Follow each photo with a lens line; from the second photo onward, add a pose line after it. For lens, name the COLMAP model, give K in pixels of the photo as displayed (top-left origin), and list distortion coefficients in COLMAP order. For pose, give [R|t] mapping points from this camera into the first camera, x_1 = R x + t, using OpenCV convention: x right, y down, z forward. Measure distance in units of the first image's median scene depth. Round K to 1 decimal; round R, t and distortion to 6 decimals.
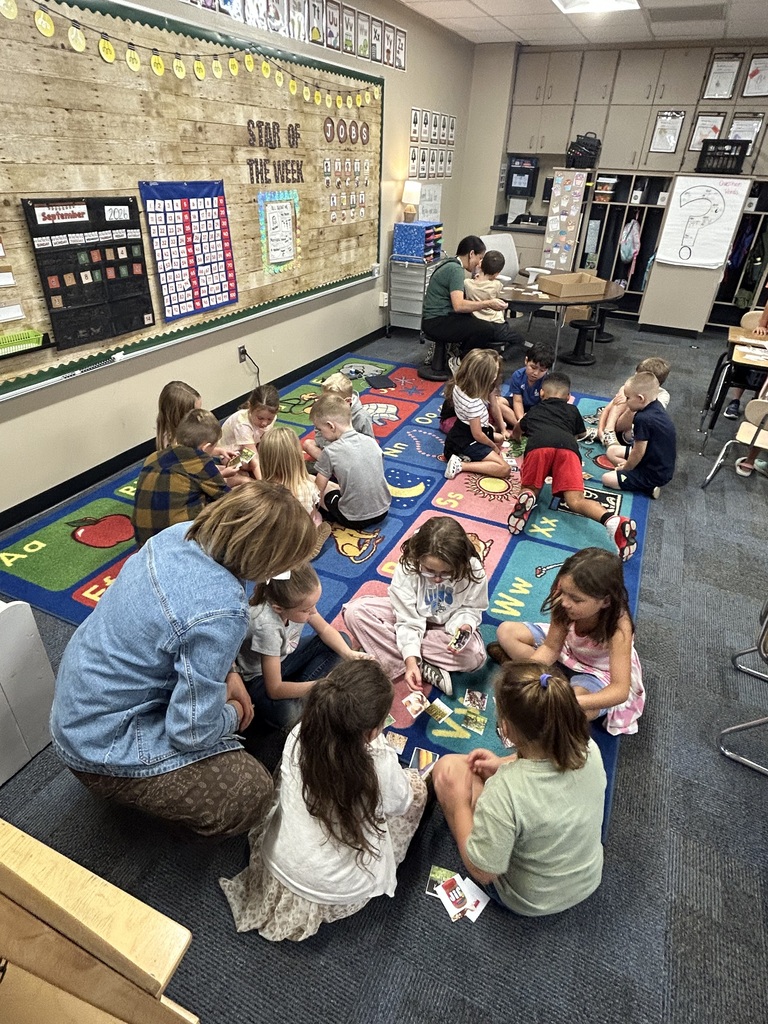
lens RADIAL K [[574.6, 0, 386.4], [0, 574.6, 508.7], [0, 0, 1]] dist [-0.005076, 0.002726]
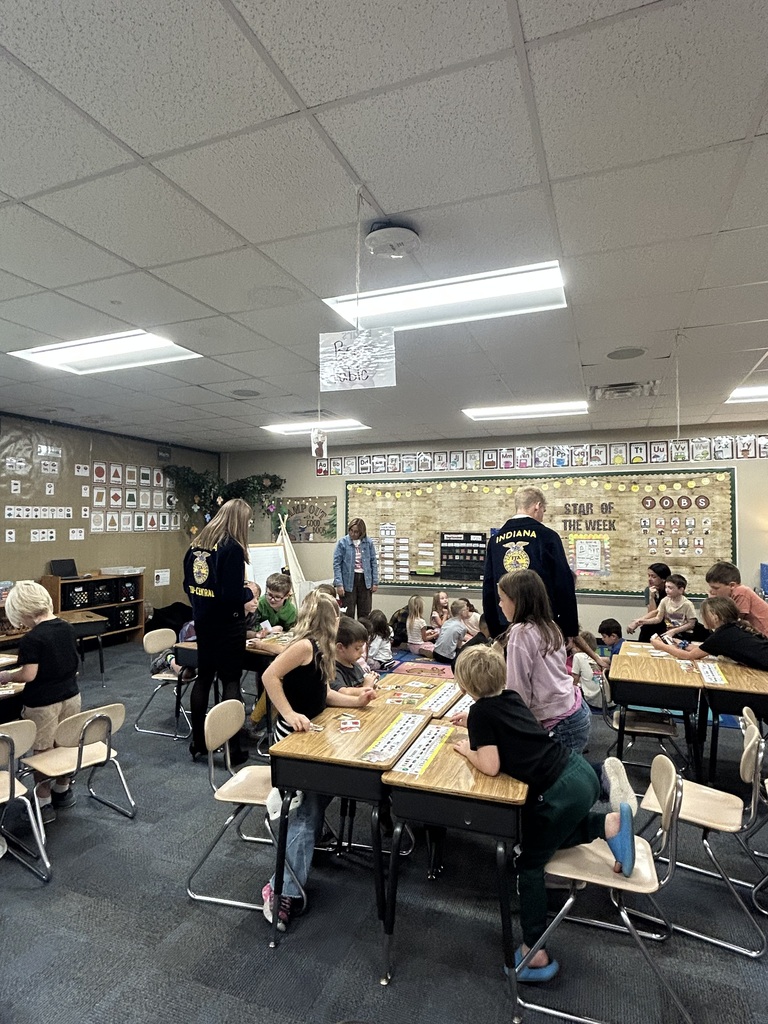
lens RADIAL K [[574.6, 0, 386.4], [0, 574.6, 508.7], [0, 0, 1]] dist [-0.005076, 0.002726]
pose [[0.065445, -0.067904, -0.995543, 1.698402], [-0.519519, 0.849481, -0.092094, -0.123502], [0.851949, 0.523231, 0.020317, 0.387877]]
